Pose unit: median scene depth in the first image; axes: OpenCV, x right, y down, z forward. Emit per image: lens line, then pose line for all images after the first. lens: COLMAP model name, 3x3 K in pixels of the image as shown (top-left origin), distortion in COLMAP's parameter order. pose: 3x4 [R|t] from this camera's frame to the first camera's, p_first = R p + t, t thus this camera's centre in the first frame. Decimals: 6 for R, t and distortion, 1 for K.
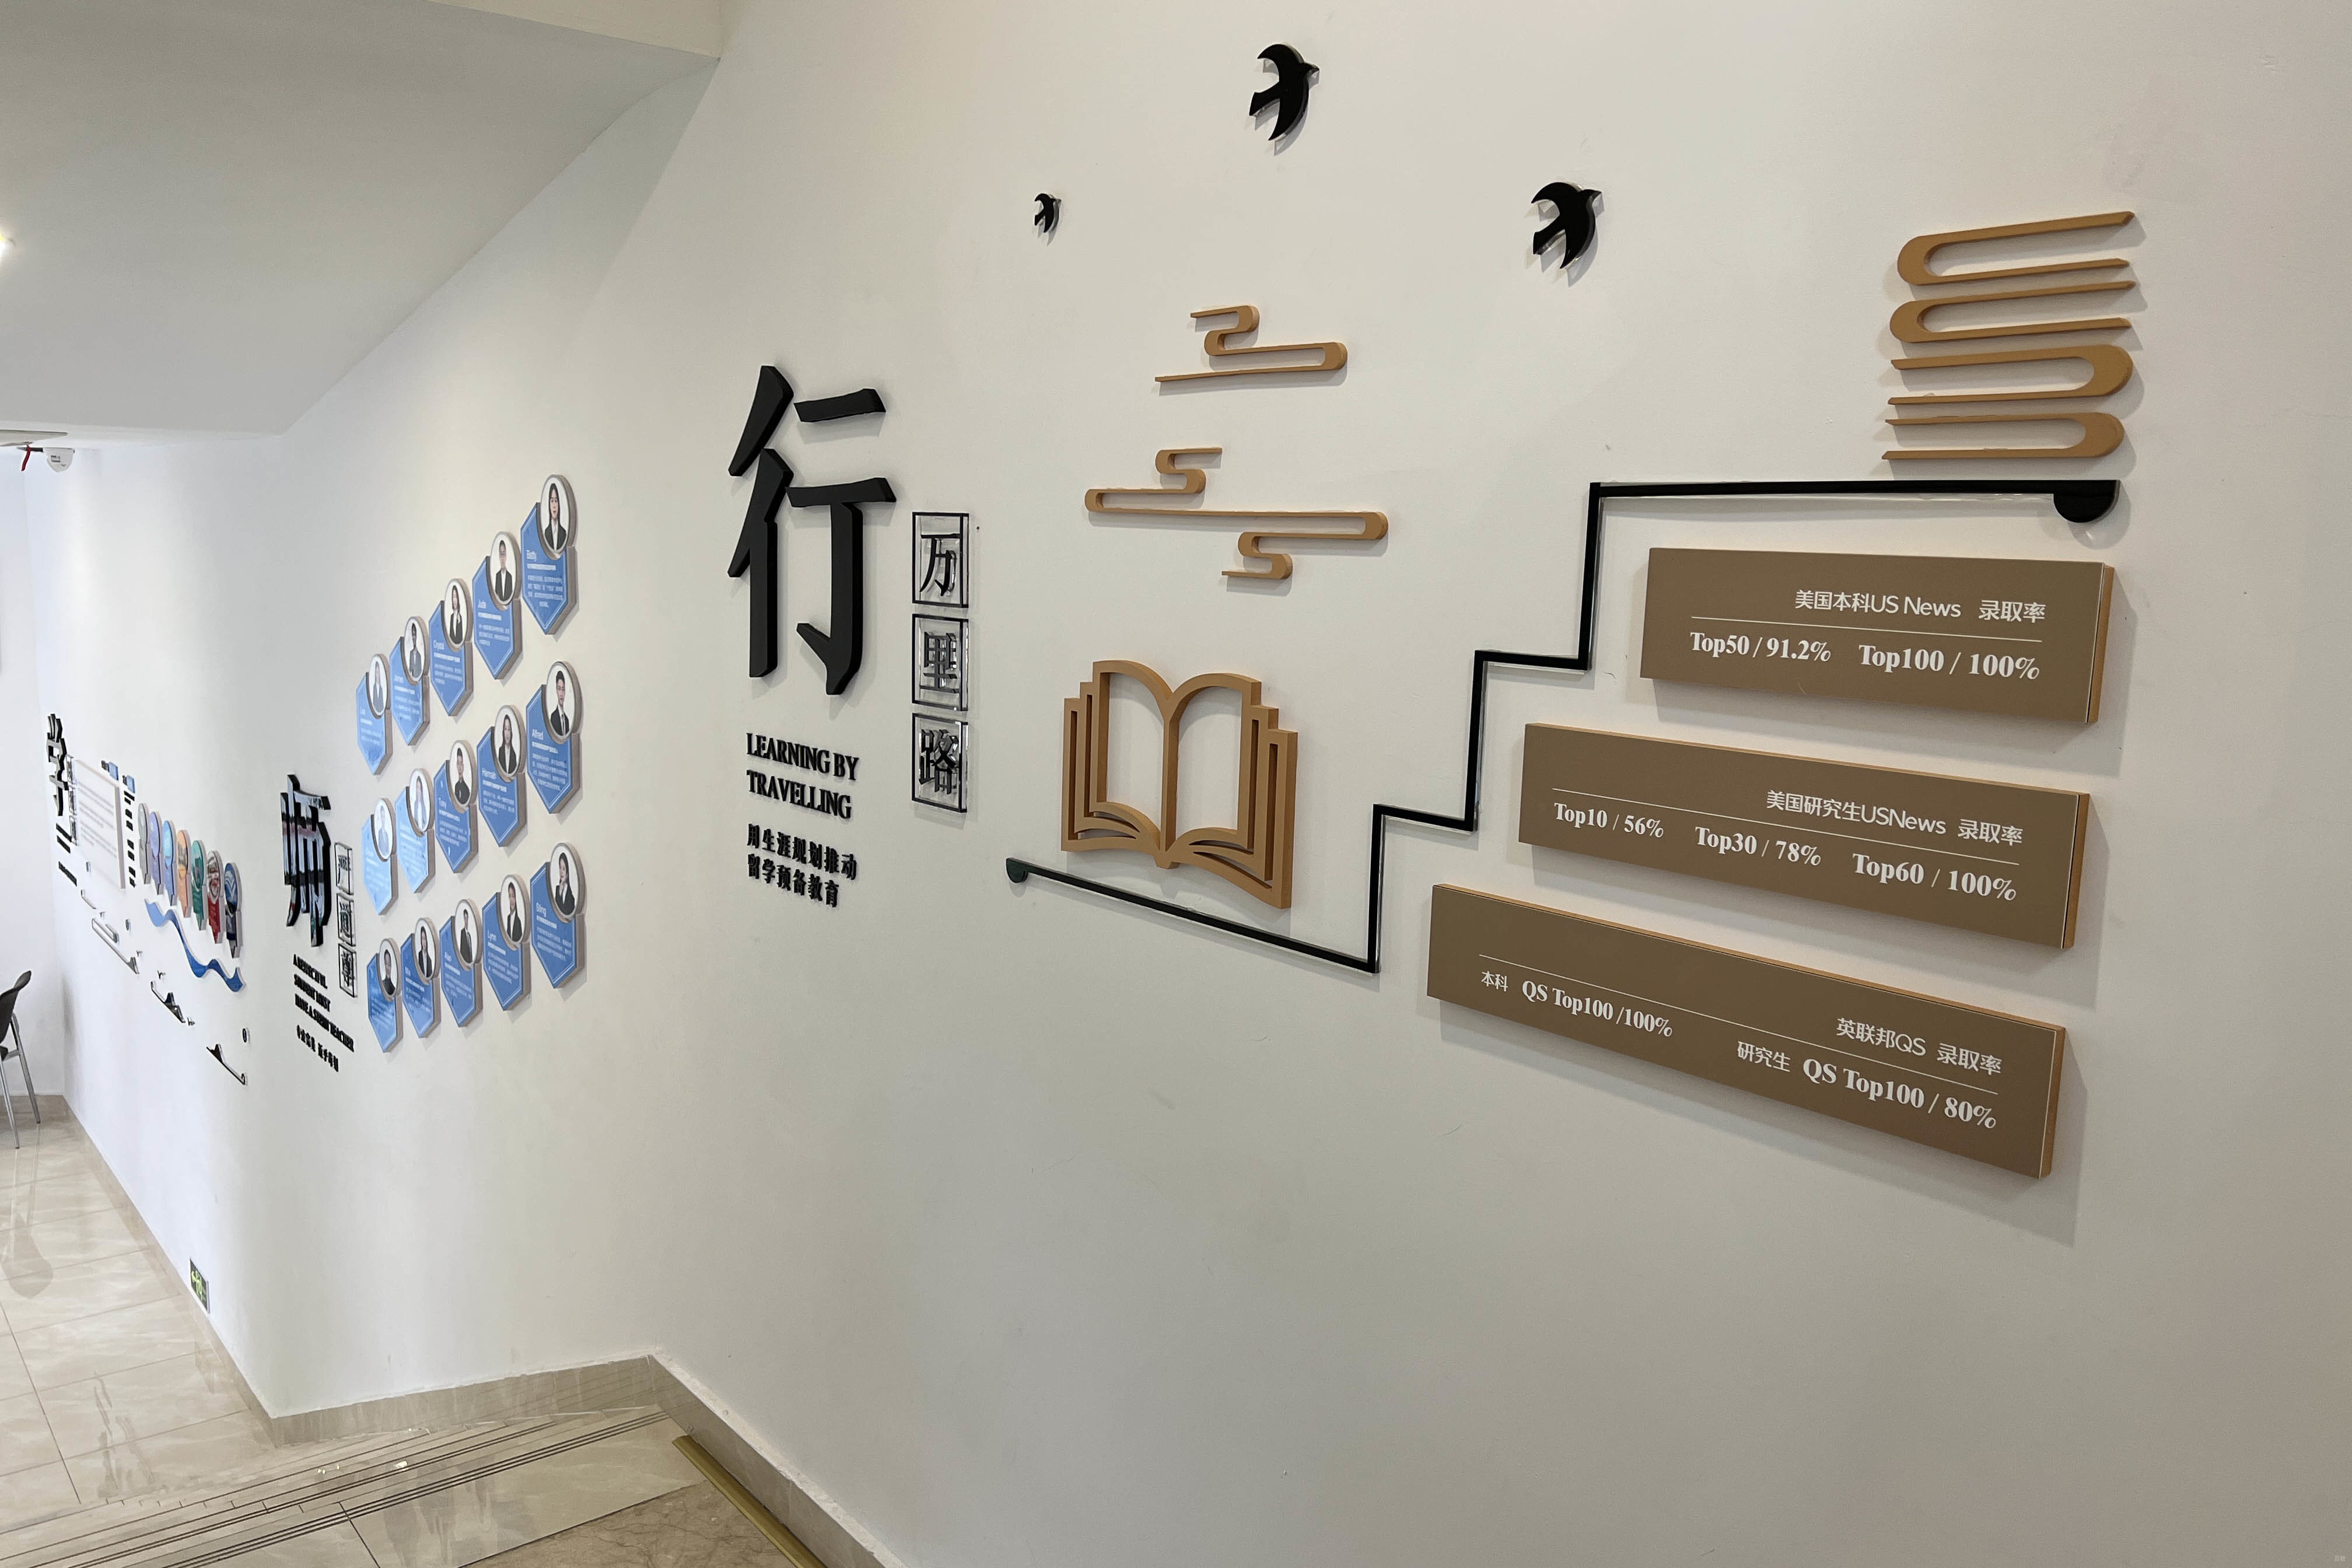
lens RADIAL K [[1746.0, 0, 1176.0], [0, 1746.0, 783.8], [0, 0, 1]] dist [0.001995, -0.000914]
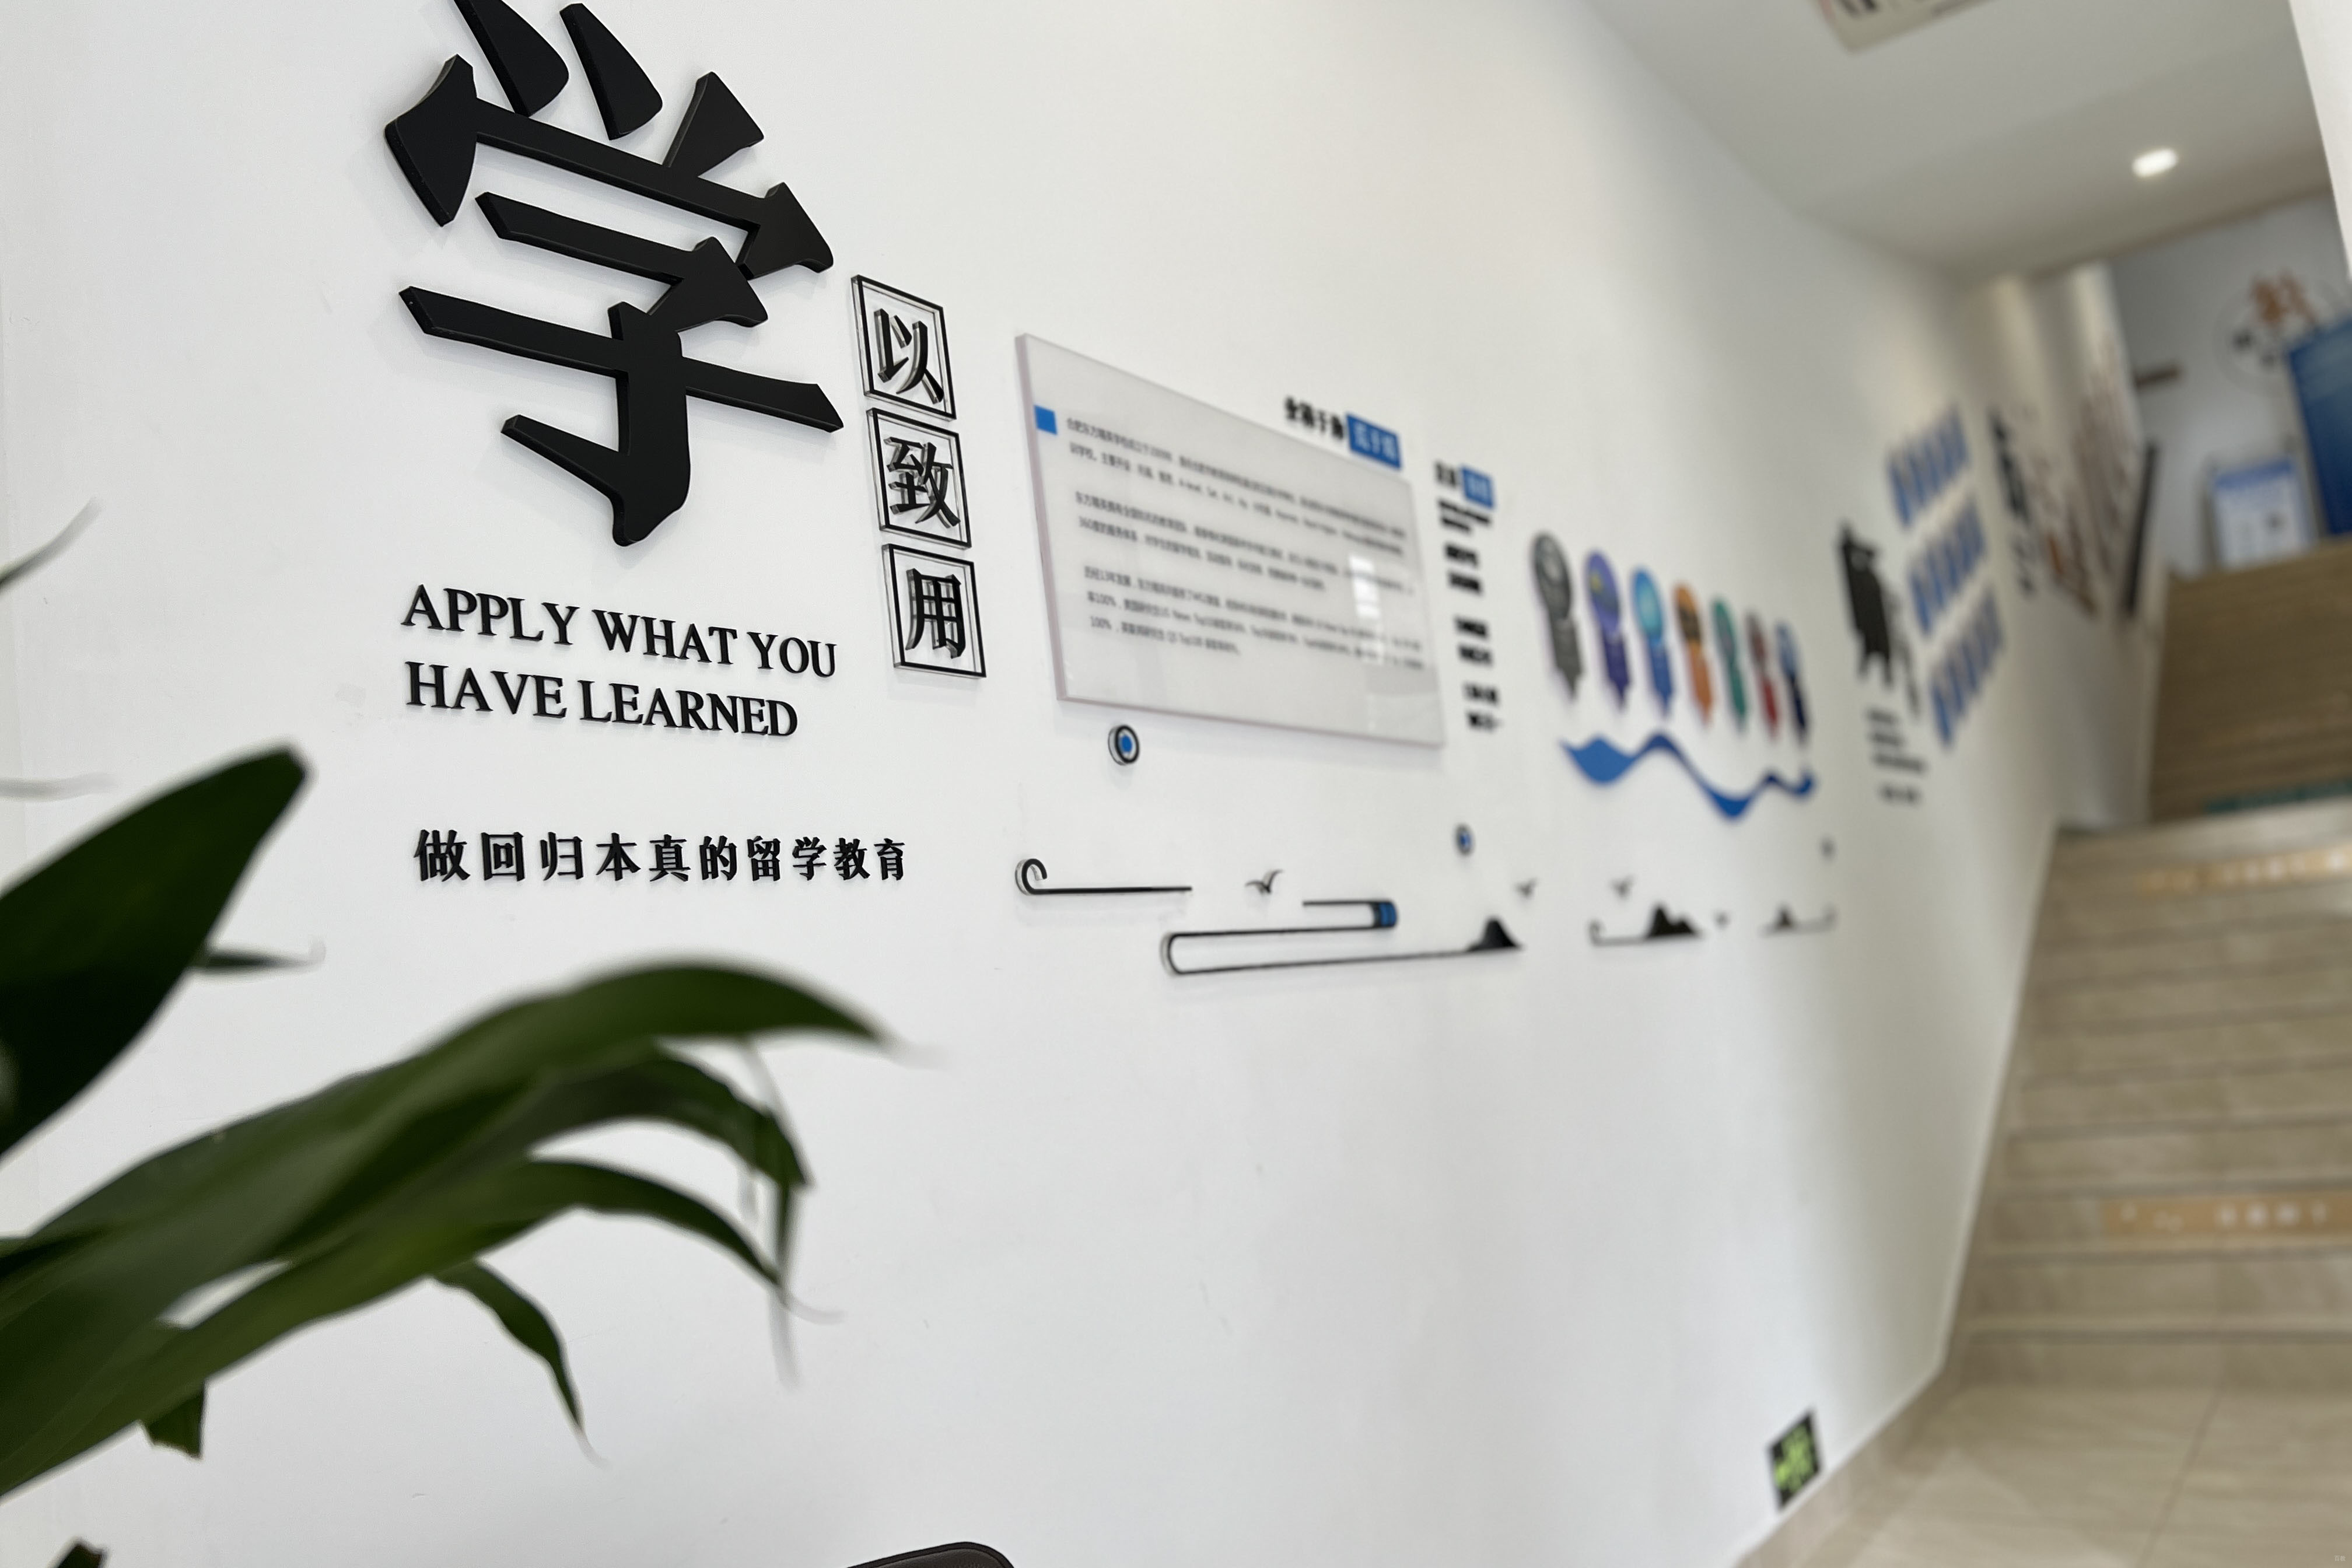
lens RADIAL K [[1746.0, 0, 1176.5], [0, 1746.0, 783.4], [0, 0, 1]] dist [0.001995, -0.000914]
pose [[-0.226103, 0.103075, 0.968635, -0.975523], [0.222927, 0.973471, -0.051553, 0.075820], [-0.948251, 0.204279, -0.243083, 1.173689]]
